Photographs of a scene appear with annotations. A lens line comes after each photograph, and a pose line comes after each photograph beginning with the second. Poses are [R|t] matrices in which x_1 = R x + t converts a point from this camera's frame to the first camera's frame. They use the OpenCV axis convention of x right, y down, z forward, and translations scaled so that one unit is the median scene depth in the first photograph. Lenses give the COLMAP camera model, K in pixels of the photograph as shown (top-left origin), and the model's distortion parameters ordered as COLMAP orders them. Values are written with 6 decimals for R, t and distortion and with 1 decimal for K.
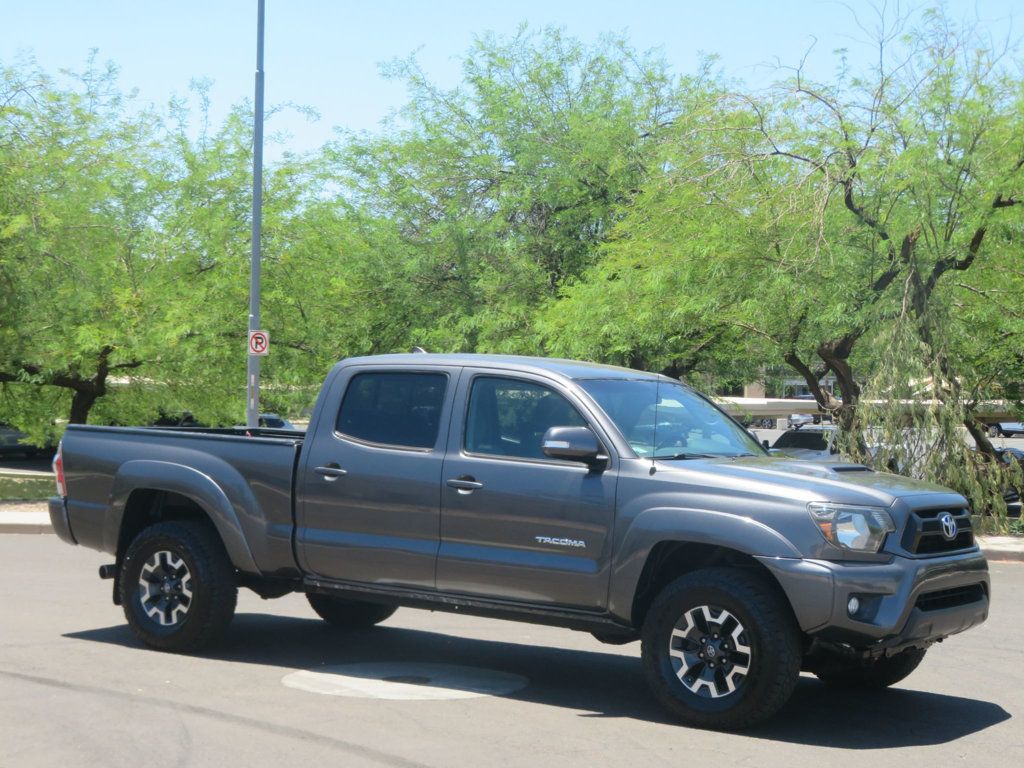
lens RADIAL K [[1844.9, 0, 510.5], [0, 1844.9, 383.0], [0, 0, 1]] dist [-0.001890, 0.000000]
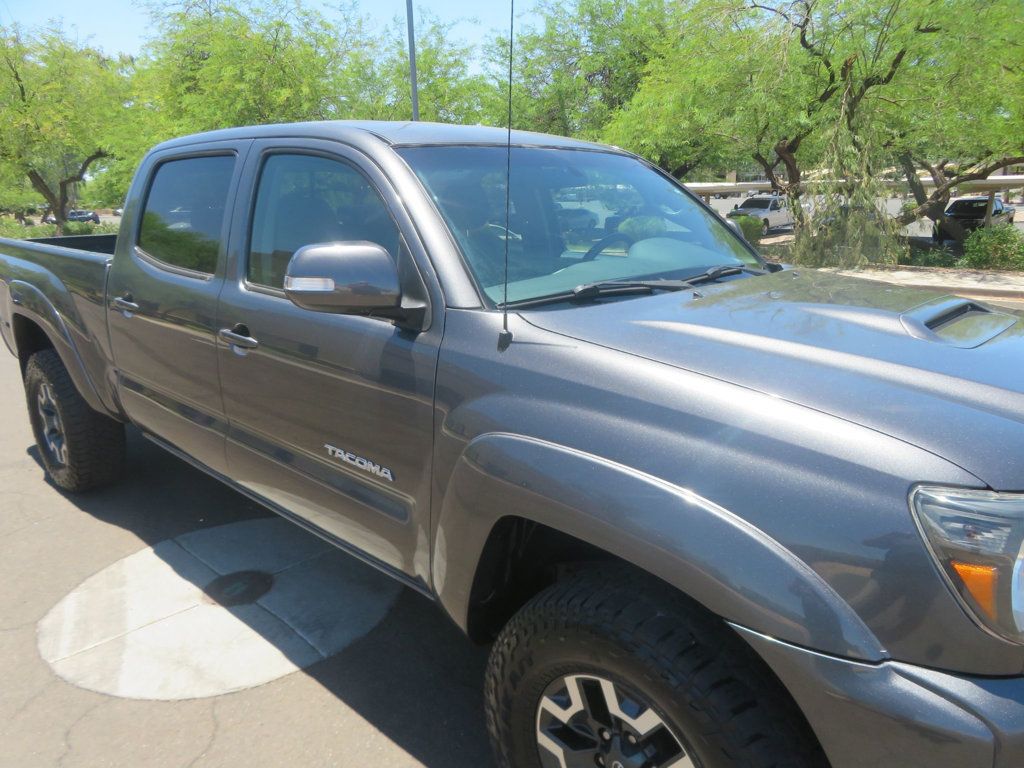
lens RADIAL K [[742.2, 0, 512.5], [0, 742.2, 384.0], [0, 0, 1]] dist [-0.014000, 0.015063]
pose [[0.988732, 0.001263, -0.149689, 0.089373], [0.037907, 0.965259, 0.258529, 0.009635], [0.144815, -0.261291, 0.954335, 0.699309]]
